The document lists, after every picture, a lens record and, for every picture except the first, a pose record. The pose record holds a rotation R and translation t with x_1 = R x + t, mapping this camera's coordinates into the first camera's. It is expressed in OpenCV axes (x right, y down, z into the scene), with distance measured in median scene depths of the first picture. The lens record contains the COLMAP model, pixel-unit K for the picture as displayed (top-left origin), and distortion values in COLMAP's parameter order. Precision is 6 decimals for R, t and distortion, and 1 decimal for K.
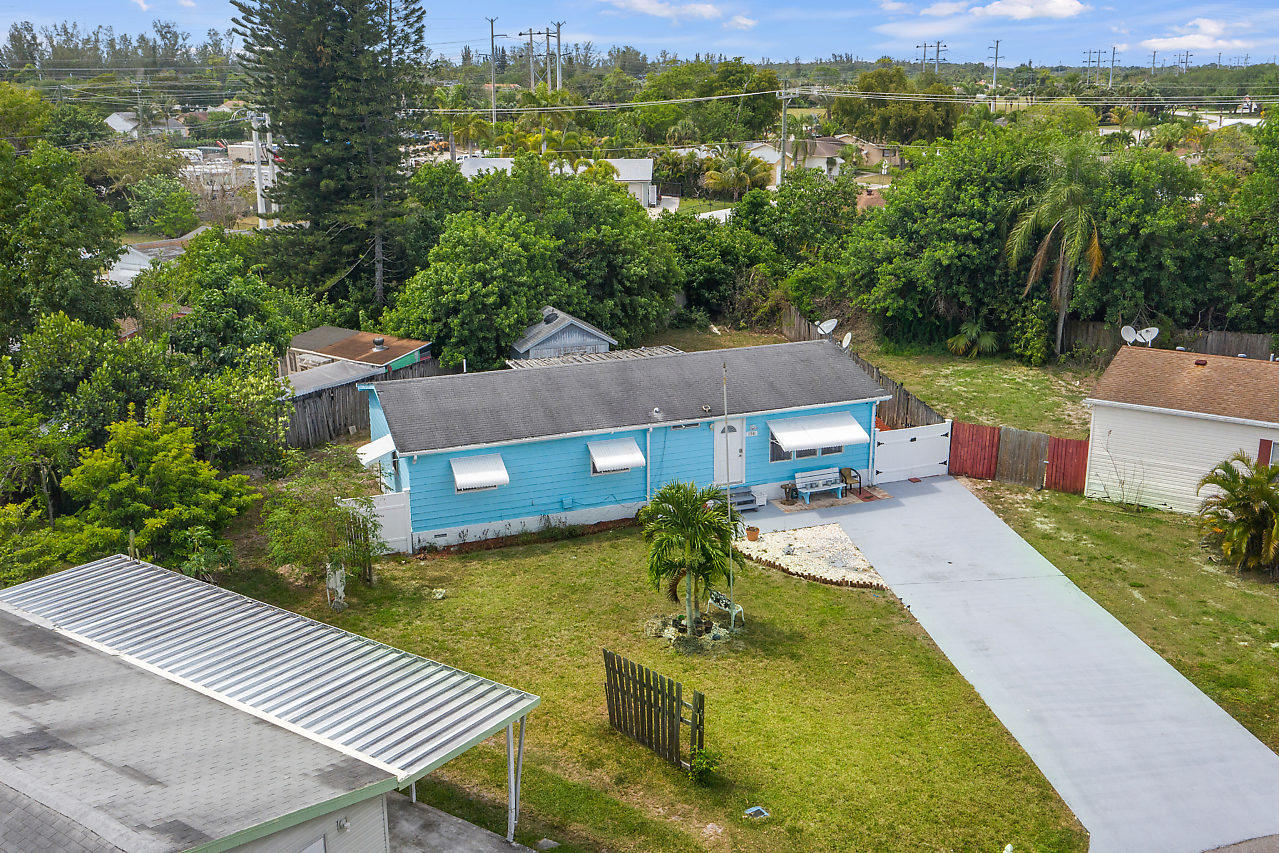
lens RADIAL K [[1218.5, 0, 641.8], [0, 1218.5, 437.3], [0, 0, 1]] dist [0.020969, 0.000000]
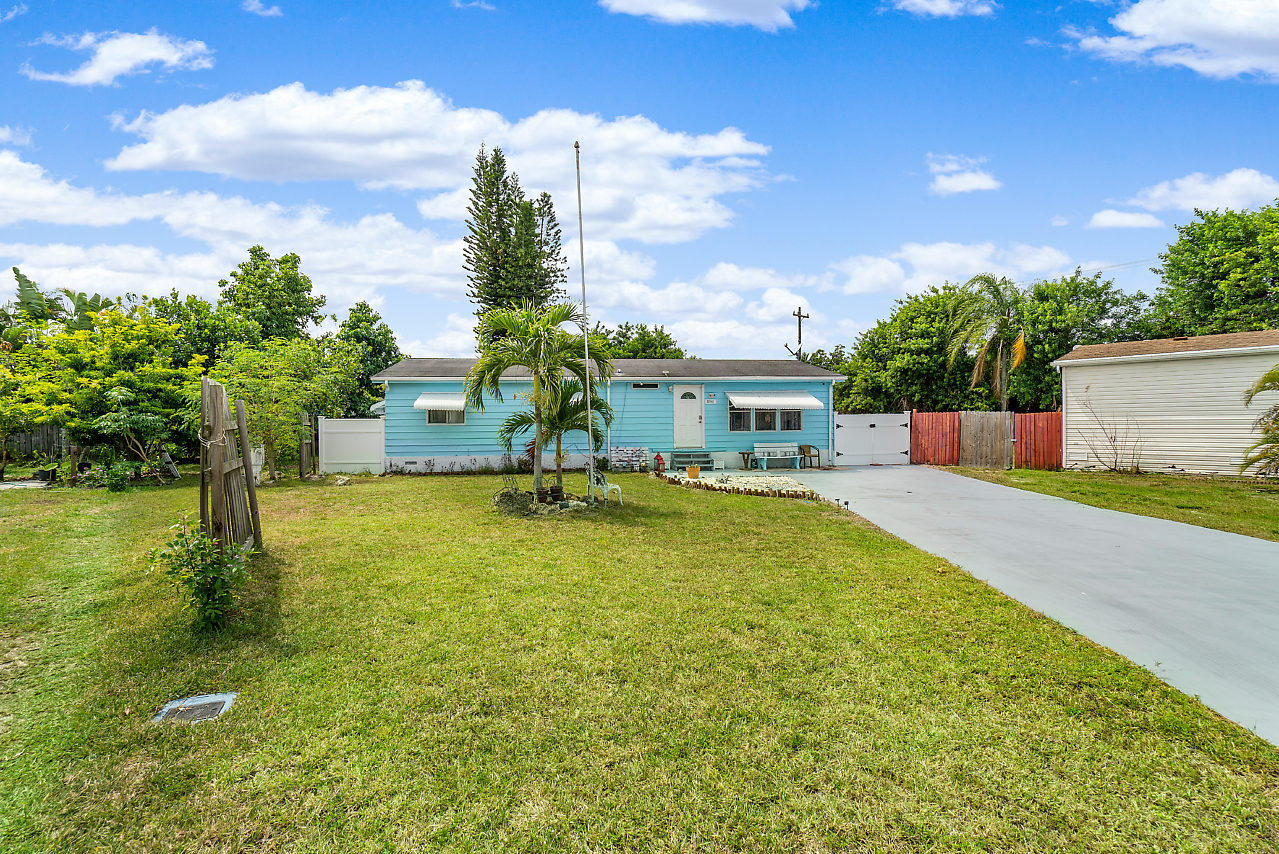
lens RADIAL K [[560.6, 0, 629.3], [0, 560.6, 413.5], [0, 0, 1]] dist [-0.027908, 0.011367]
pose [[0.970913, -0.001198, -0.239431, 0.135702], [-0.070887, 0.953718, -0.292228, 0.154710], [0.228699, 0.300701, 0.925892, 0.504294]]
